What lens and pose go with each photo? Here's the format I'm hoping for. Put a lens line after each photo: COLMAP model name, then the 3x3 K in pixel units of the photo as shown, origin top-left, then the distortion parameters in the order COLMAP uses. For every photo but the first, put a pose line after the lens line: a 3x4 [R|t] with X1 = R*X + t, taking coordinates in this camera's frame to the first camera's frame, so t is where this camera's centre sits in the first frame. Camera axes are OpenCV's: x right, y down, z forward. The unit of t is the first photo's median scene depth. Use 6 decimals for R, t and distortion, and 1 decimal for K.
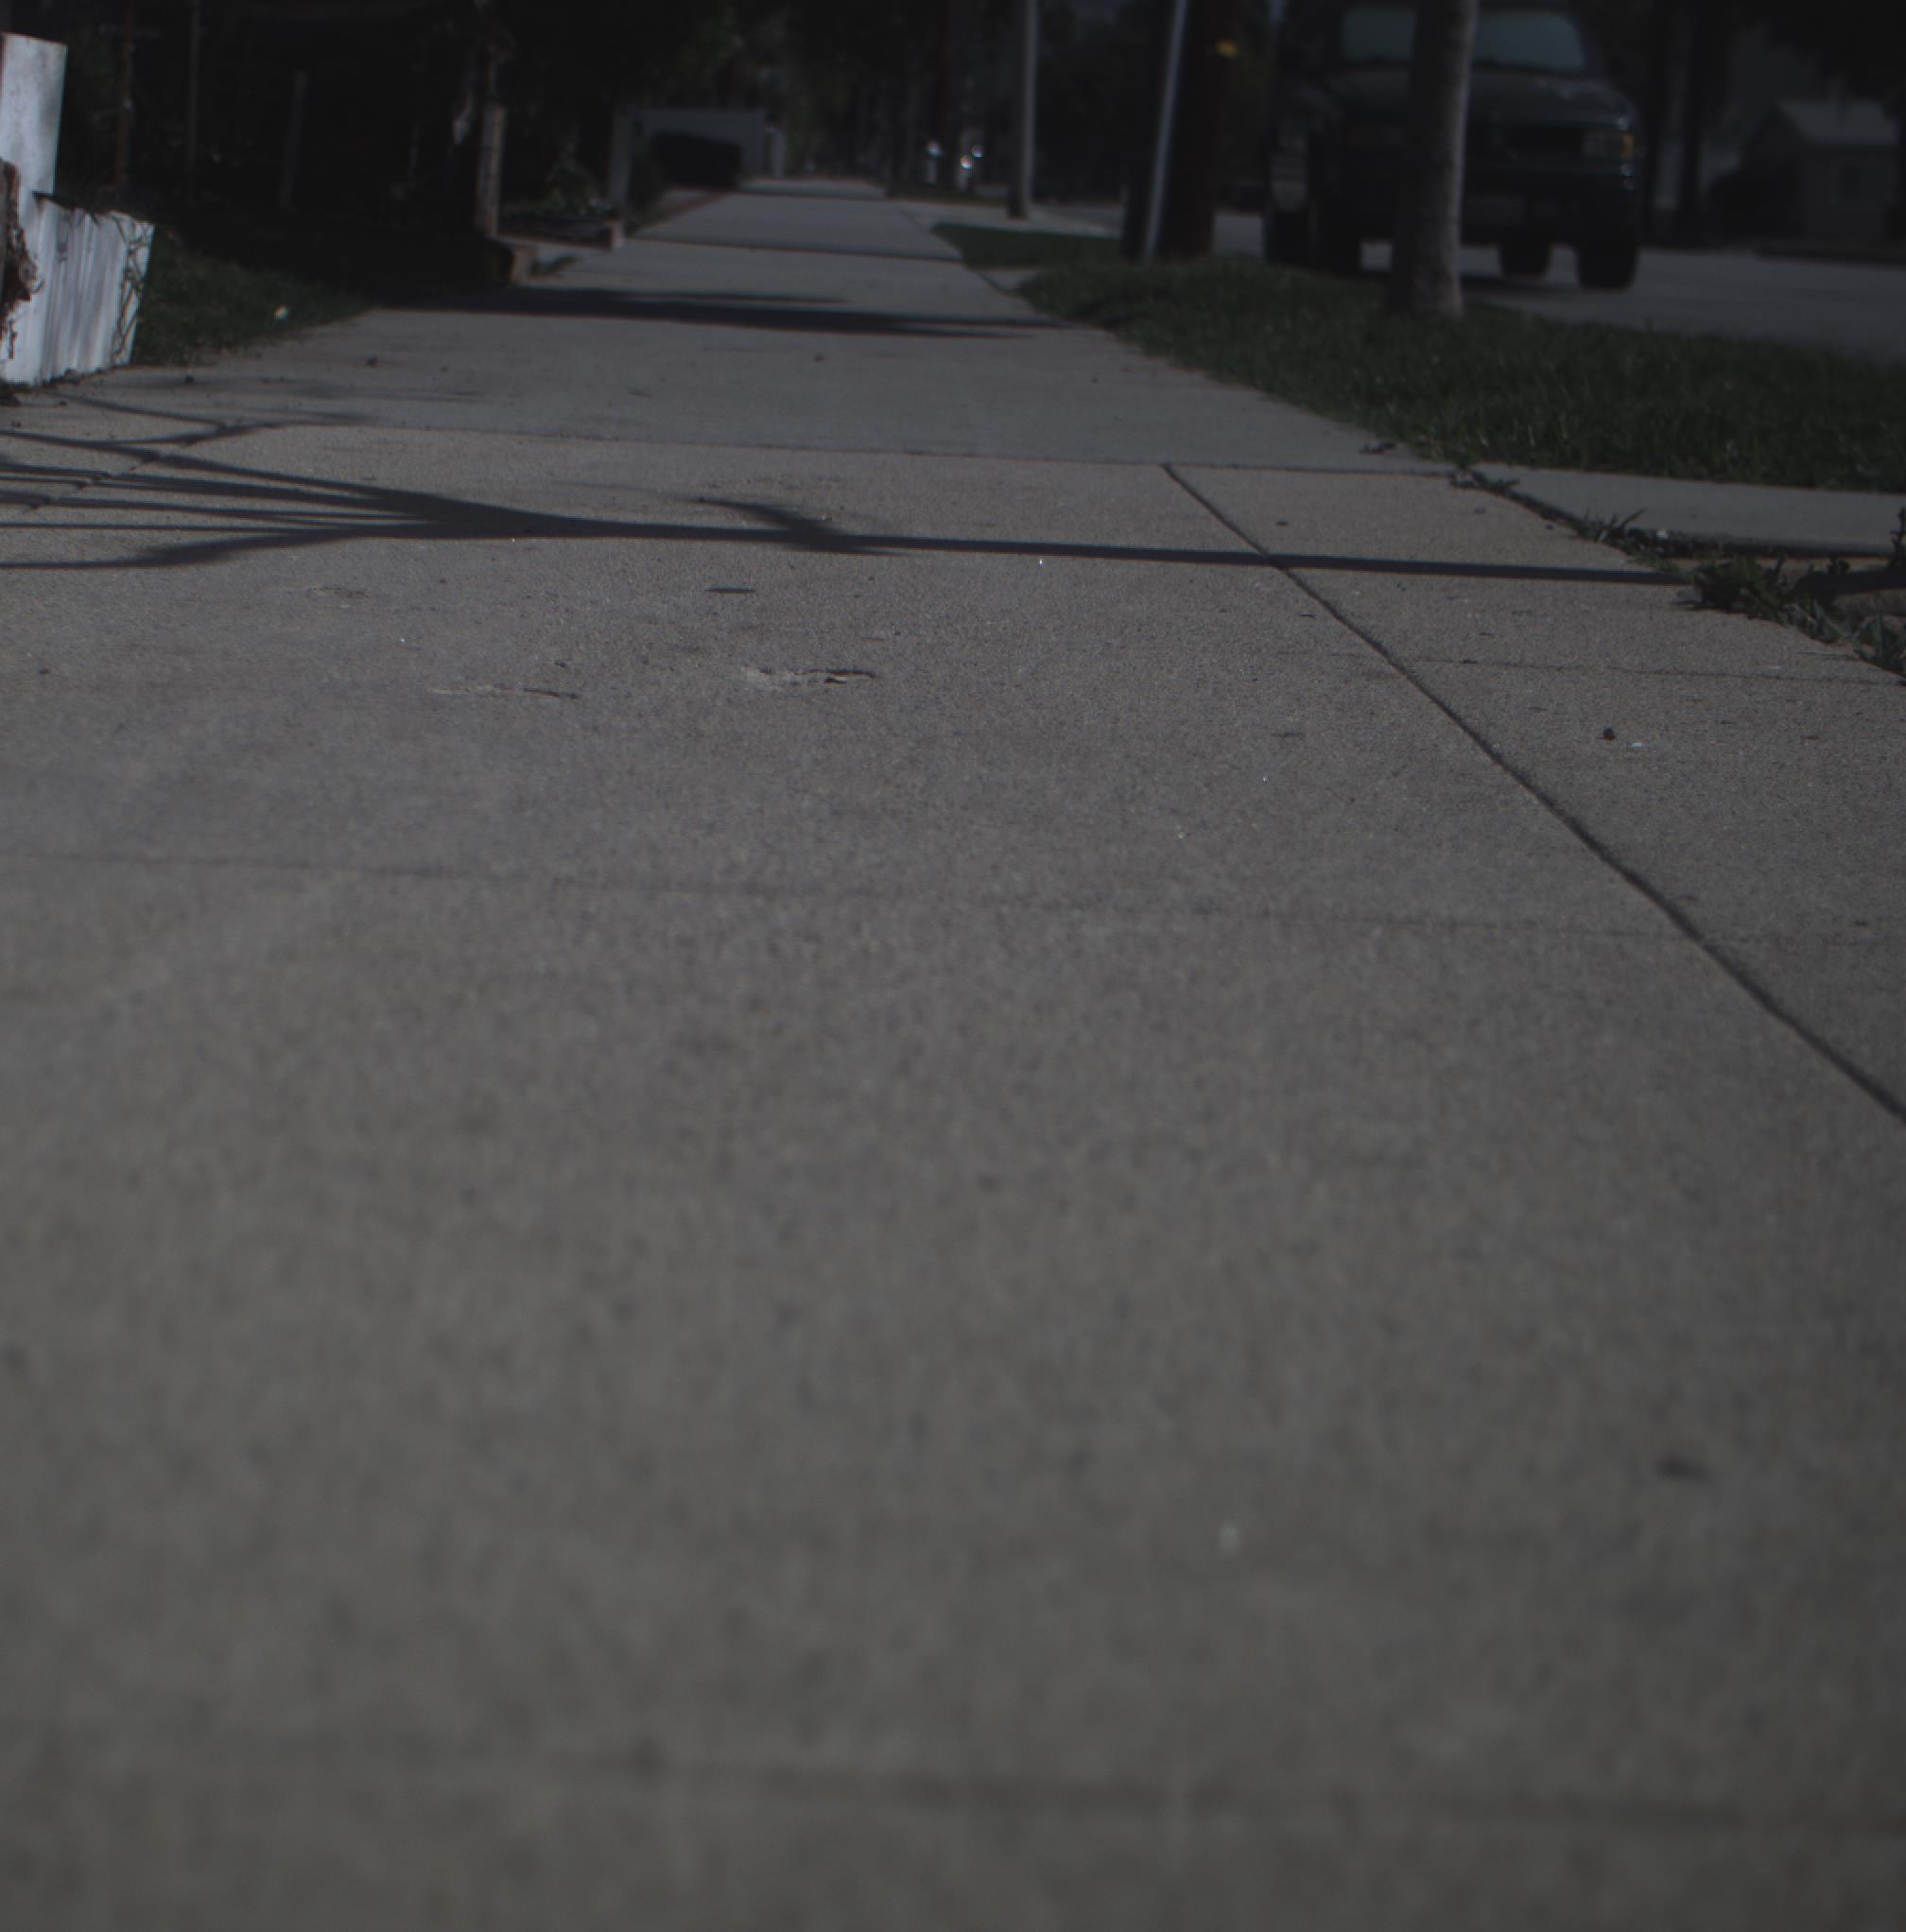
lens RADIAL K [[4244.6, 0, 895.9], [0, 4244.6, 966.0], [0, 0, 1]] dist [-0.110328, 0.490739]
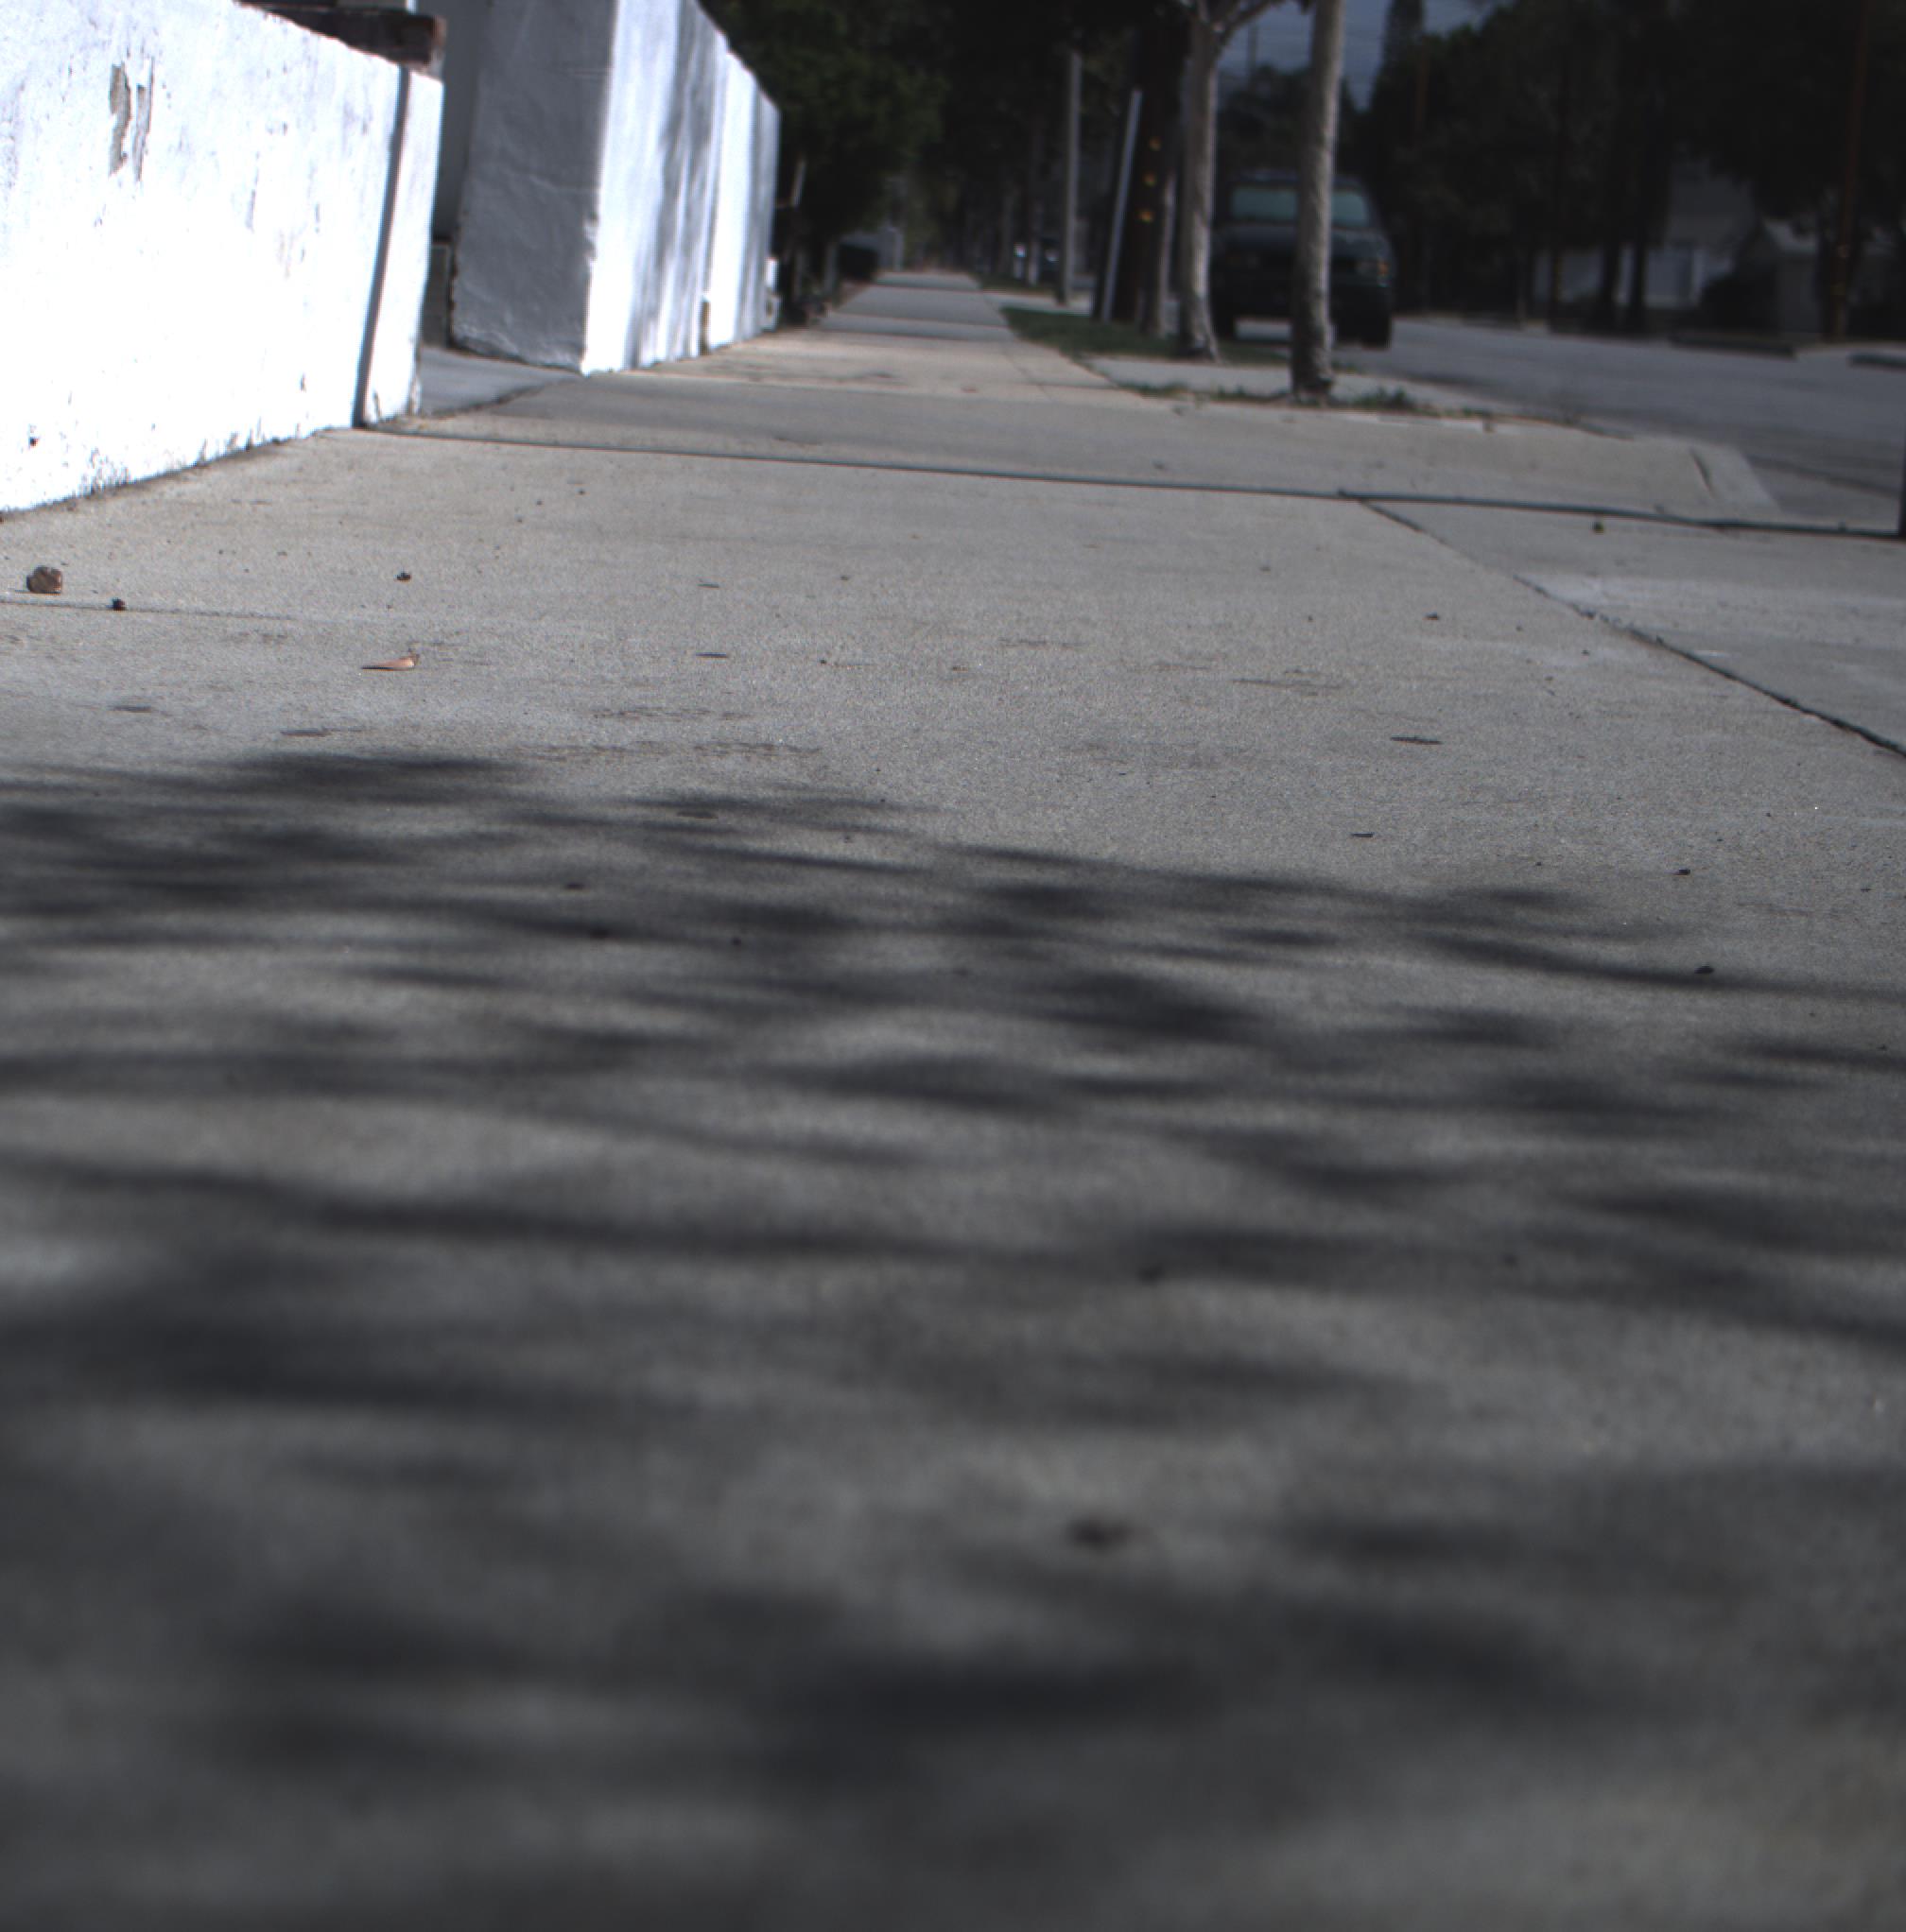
lens RADIAL K [[4252.6, 0, 953.0], [0, 4252.6, 966.0], [0, 0, 1]] dist [-0.095526, 0.262871]
pose [[0.999811, 0.016791, -0.009782, 0.011605], [-0.016989, 0.999646, -0.020470, 0.128647], [0.009435, 0.020632, 0.999743, -0.719617]]
